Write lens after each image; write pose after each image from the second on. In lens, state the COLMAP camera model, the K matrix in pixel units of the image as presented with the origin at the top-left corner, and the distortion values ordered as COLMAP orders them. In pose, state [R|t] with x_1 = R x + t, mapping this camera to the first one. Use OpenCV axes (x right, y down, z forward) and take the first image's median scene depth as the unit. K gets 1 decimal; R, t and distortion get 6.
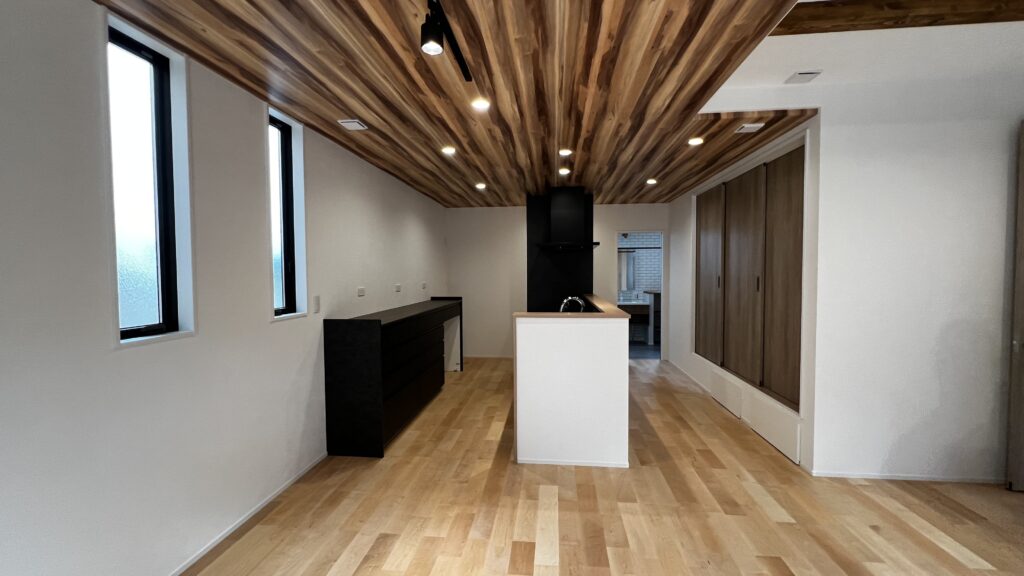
lens RADIAL K [[409.5, 0, 512.0], [0, 409.5, 286.4], [0, 0, 1]] dist [-0.003712, 0.000066]
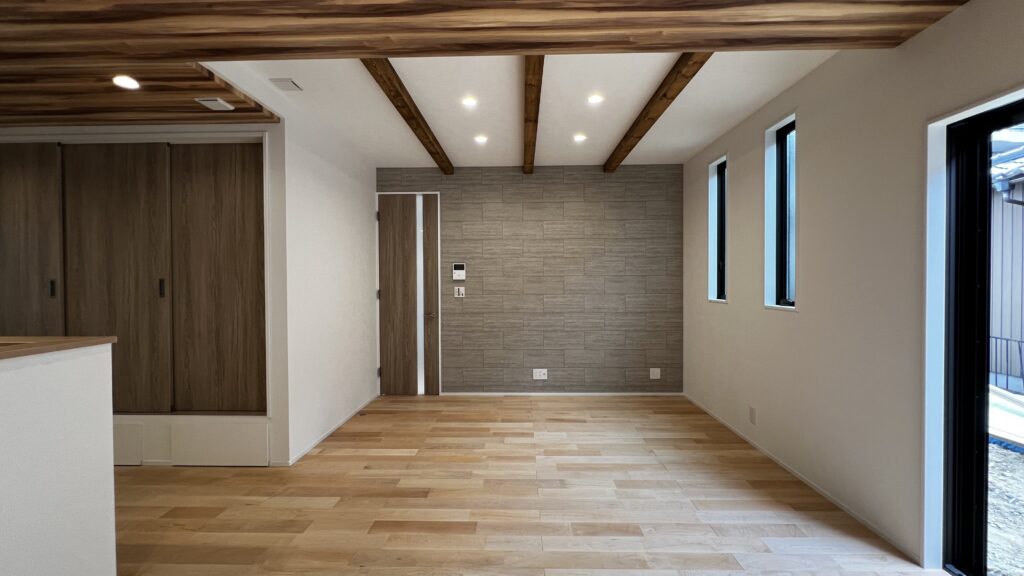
lens RADIAL K [[409.5, 0, 513.0], [0, 409.5, 286.1], [0, 0, 1]] dist [-0.003712, 0.000066]
pose [[-0.081075, -0.005939, 0.996690, -0.358320], [0.042392, 0.999057, 0.009401, 0.016629], [-0.995806, 0.043014, -0.080747, 0.497863]]
